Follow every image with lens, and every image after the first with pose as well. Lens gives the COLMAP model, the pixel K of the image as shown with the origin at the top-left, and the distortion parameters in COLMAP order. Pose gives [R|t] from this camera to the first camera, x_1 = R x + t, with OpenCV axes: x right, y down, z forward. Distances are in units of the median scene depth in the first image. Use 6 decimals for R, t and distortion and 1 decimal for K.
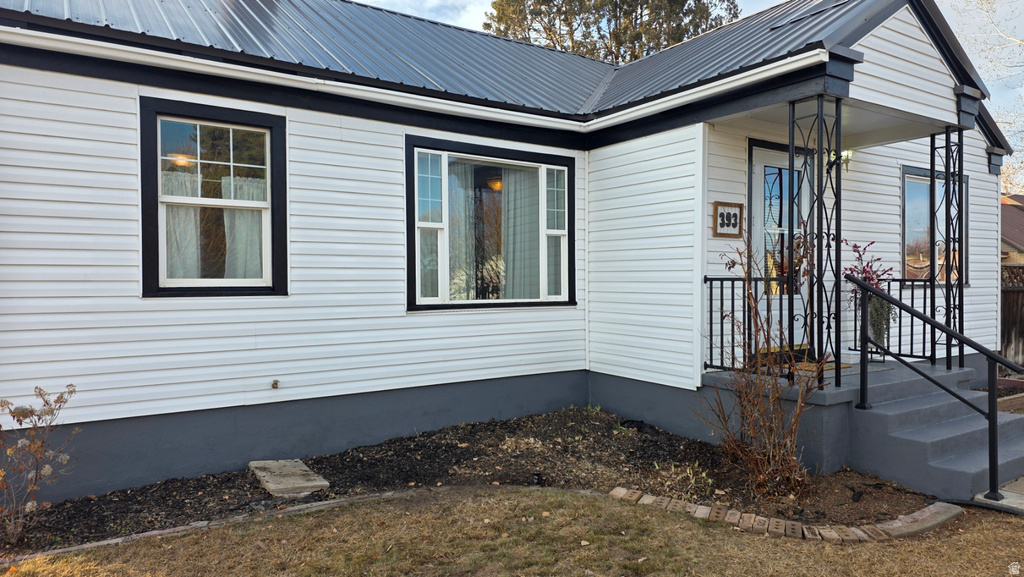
lens RADIAL K [[701.4, 0, 512.0], [0, 701.4, 288.5], [0, 0, 1]] dist [0.048213, 0.001246]
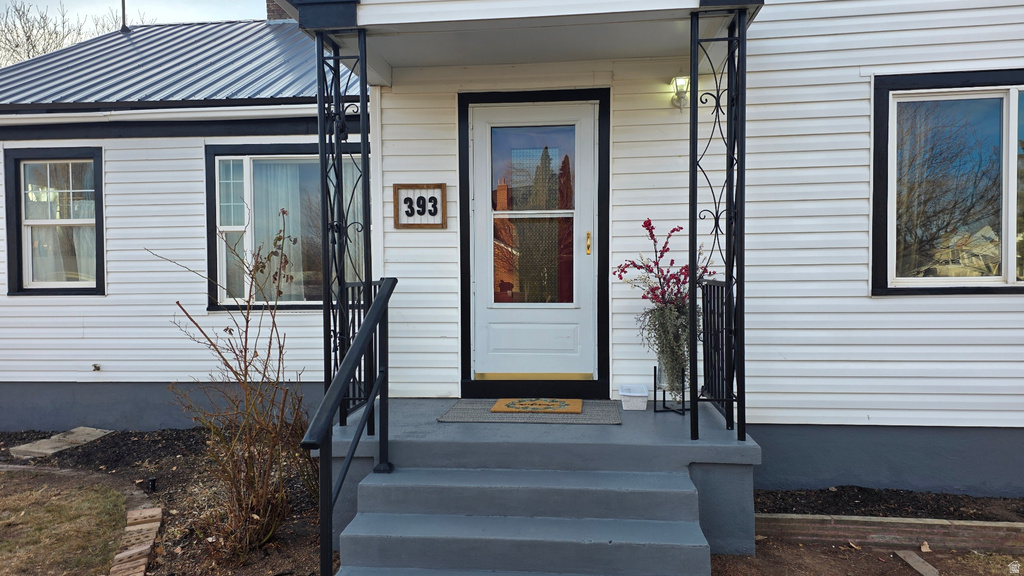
lens RADIAL K [[699.0, 0, 512.0], [0, 699.0, 288.0], [0, 0, 1]] dist [0.003040, 0.003094]
pose [[0.766606, 0.012809, -0.641990, 0.893987], [0.005609, 0.999629, 0.026643, -0.027598], [0.642093, -0.024025, 0.766250, 0.479986]]
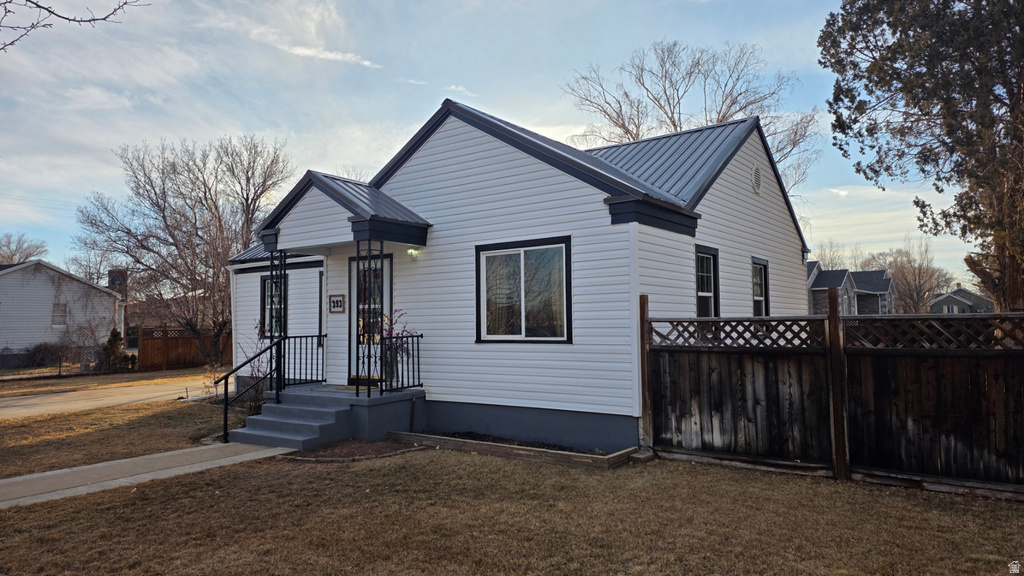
lens RADIAL K [[701.4, 0, 512.0], [0, 701.4, 288.0], [0, 0, 1]] dist [0.048213, 0.001246]
pose [[0.370334, -0.057000, -0.927148, 2.237844], [-0.001131, 0.998087, -0.061812, -0.025192], [0.928898, 0.023940, 0.369561, 0.753795]]
